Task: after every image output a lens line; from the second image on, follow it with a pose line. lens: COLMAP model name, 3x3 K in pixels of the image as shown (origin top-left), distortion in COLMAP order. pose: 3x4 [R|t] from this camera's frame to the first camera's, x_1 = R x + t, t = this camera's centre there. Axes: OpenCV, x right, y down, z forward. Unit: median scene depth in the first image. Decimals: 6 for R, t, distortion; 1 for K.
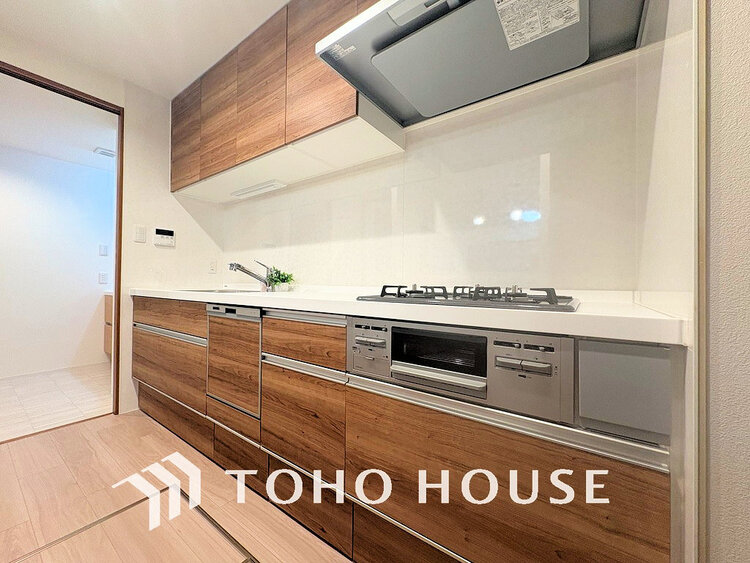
lens RADIAL K [[297.3, 0, 373.9], [0, 297.3, 282.2], [0, 0, 1]] dist [-0.000140, 0.000004]
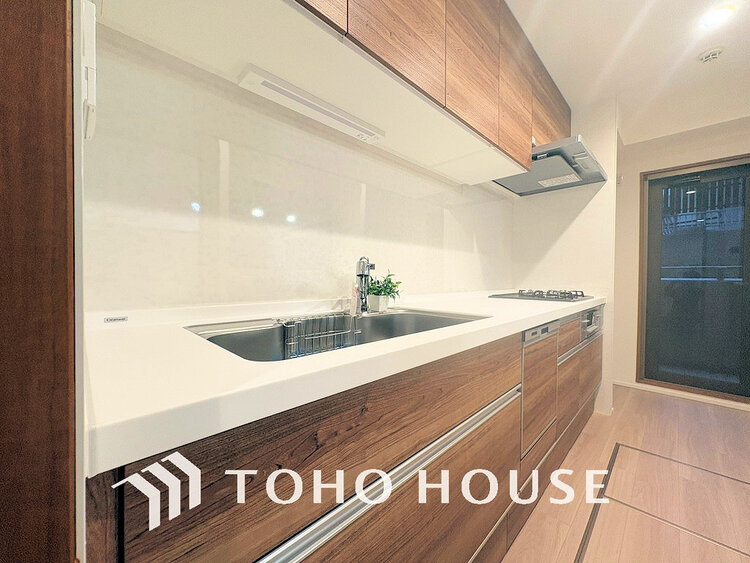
lens RADIAL K [[297.3, 0, 373.9], [0, 297.3, 282.2], [0, 0, 1]] dist [-0.000140, 0.000004]
pose [[0.160790, -0.029249, 0.986555, -0.938898], [-0.016072, 0.999351, 0.032248, -0.046810], [-0.986858, -0.021041, 0.160216, 0.886319]]
